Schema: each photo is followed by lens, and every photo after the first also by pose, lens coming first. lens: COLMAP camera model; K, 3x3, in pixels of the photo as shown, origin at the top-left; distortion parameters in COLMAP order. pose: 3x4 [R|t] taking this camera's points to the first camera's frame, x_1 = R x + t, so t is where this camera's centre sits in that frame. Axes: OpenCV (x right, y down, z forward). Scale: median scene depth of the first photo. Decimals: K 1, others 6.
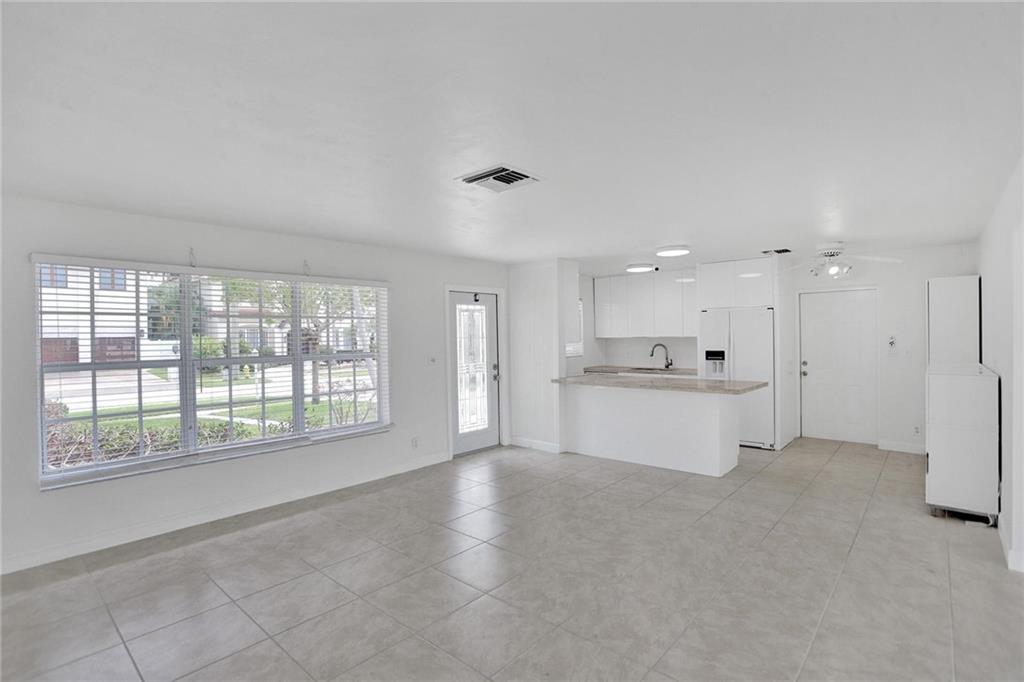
lens RADIAL K [[496.6, 0, 508.2], [0, 496.6, 336.9], [0, 0, 1]] dist [-0.079206, 0.036203]
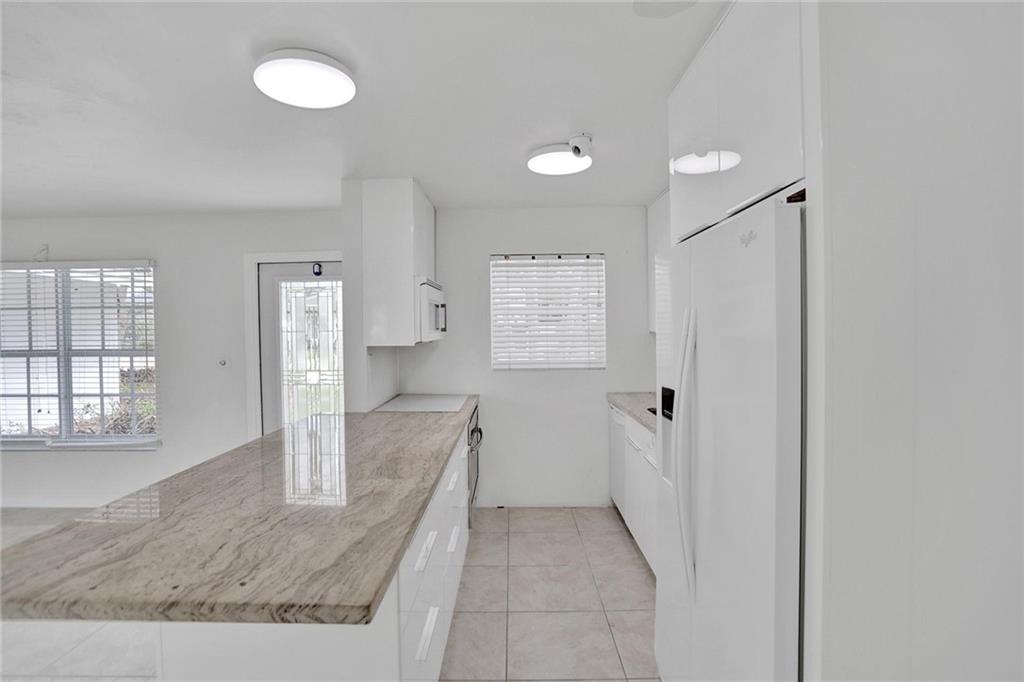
lens RADIAL K [[496.6, 0, 508.2], [0, 496.6, 336.9], [0, 0, 1]] dist [-0.079206, 0.036203]
pose [[0.661711, 0.021853, -0.749441, 0.593905], [0.000581, 0.999560, 0.029659, -0.010327], [0.749759, -0.020061, 0.661407, 0.782210]]
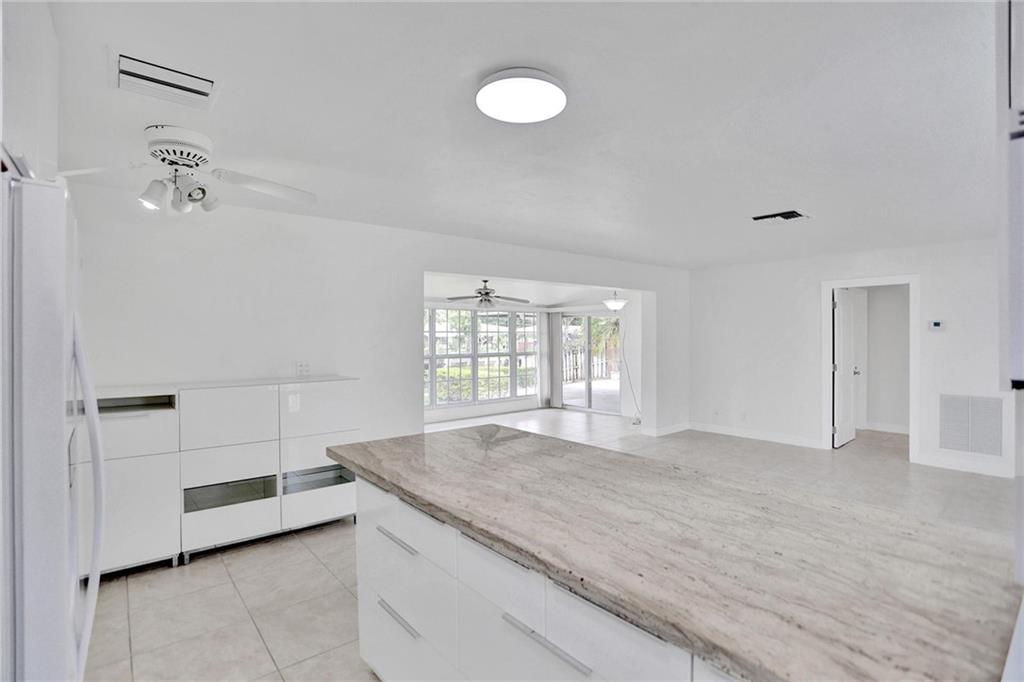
lens RADIAL K [[496.6, 0, 508.2], [0, 496.6, 336.9], [0, 0, 1]] dist [-0.079206, 0.036203]
pose [[-0.988788, 0.016992, 0.148359, 0.262437], [0.017703, 0.999837, 0.003473, -0.003678], [-0.148276, 0.006061, -0.988927, 1.189759]]
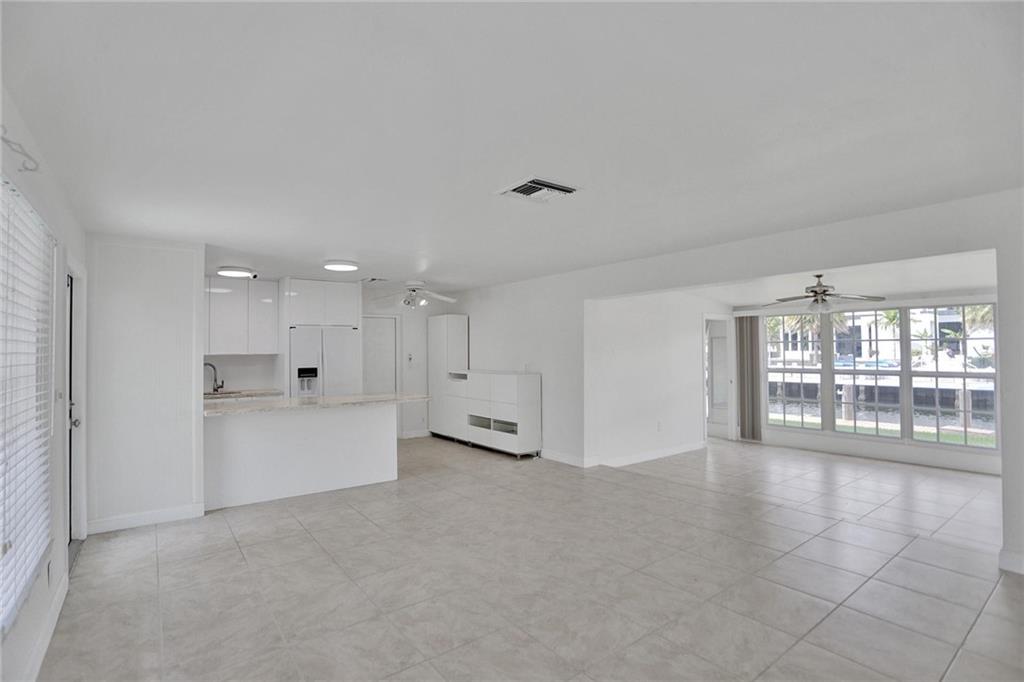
lens RADIAL K [[496.6, 0, 508.2], [0, 496.6, 336.9], [0, 0, 1]] dist [-0.079206, 0.036203]
pose [[0.197458, 0.038445, 0.979557, -0.496292], [0.010402, 0.999092, -0.041309, 0.011045], [-0.980256, 0.018346, 0.196879, 0.423209]]
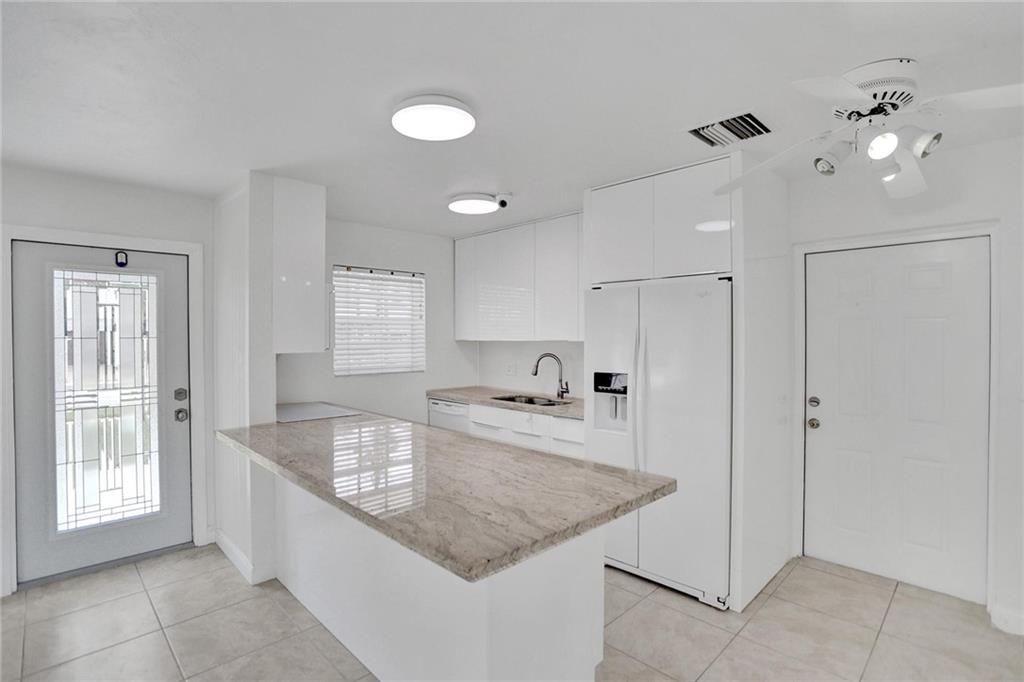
lens RADIAL K [[496.6, 0, 508.2], [0, 496.6, 336.9], [0, 0, 1]] dist [-0.079206, 0.036203]
pose [[0.997919, 0.013799, -0.062985, 0.370512], [-0.013654, 0.999903, 0.002740, -0.006267], [0.063016, -0.001875, 0.998011, 0.551772]]
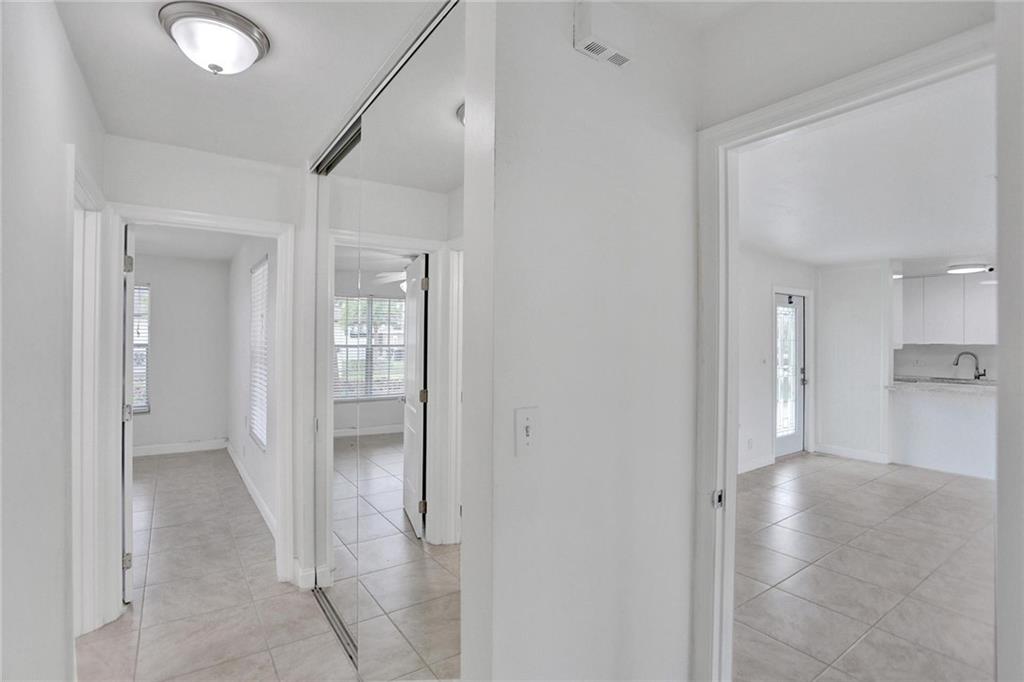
lens RADIAL K [[496.6, 0, 508.2], [0, 496.6, 336.9], [0, 0, 1]] dist [-0.079206, 0.036203]
pose [[0.972639, 0.019933, -0.231466, -0.394213], [-0.022089, 0.999733, -0.006726, 0.013646], [0.231270, 0.011655, 0.972820, -0.065936]]
